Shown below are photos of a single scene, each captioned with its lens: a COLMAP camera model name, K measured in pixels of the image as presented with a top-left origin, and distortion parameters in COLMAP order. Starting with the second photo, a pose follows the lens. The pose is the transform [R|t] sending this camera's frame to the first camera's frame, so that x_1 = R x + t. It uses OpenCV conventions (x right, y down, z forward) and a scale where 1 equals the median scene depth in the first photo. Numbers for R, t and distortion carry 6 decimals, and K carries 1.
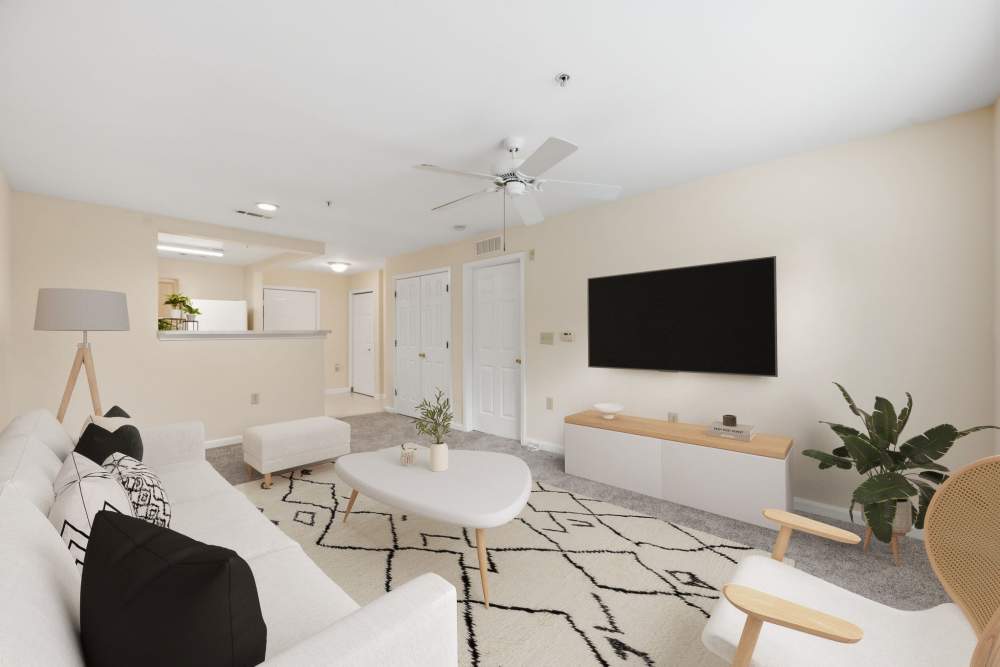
lens RADIAL K [[398.5, 0, 498.8], [0, 398.5, 334.0], [0, 0, 1]] dist [0.003743, 0.000311]
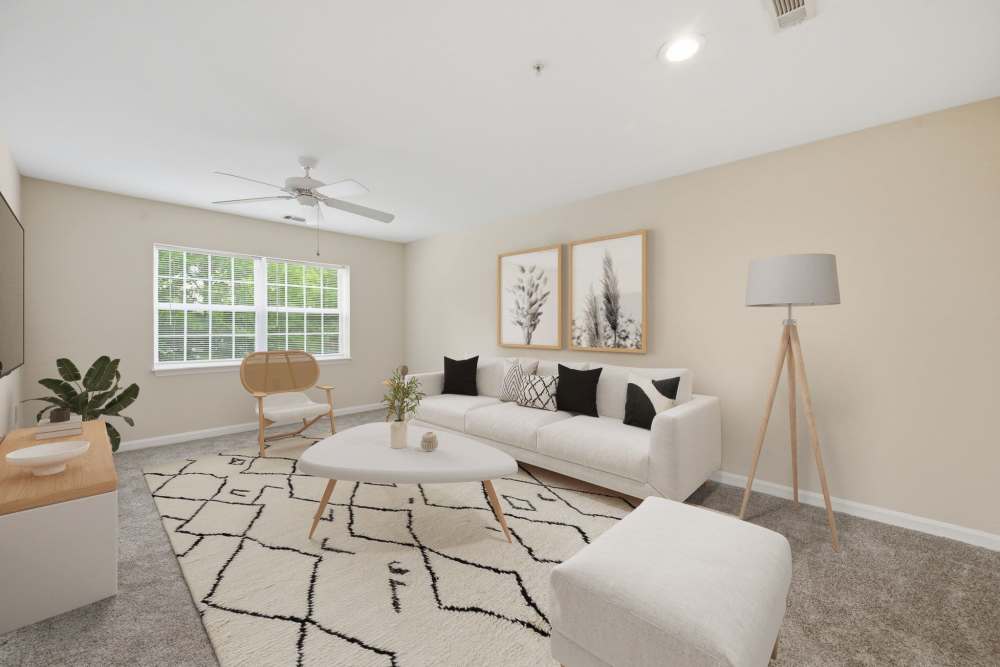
lens RADIAL K [[398.5, 0, 500.9], [0, 398.5, 328.8], [0, 0, 1]] dist [0.003743, 0.000311]
pose [[-0.999909, 0.009949, 0.009068, -0.463313], [0.009941, 0.999950, -0.000874, 0.058858], [-0.009076, -0.000783, -0.999959, 1.949641]]
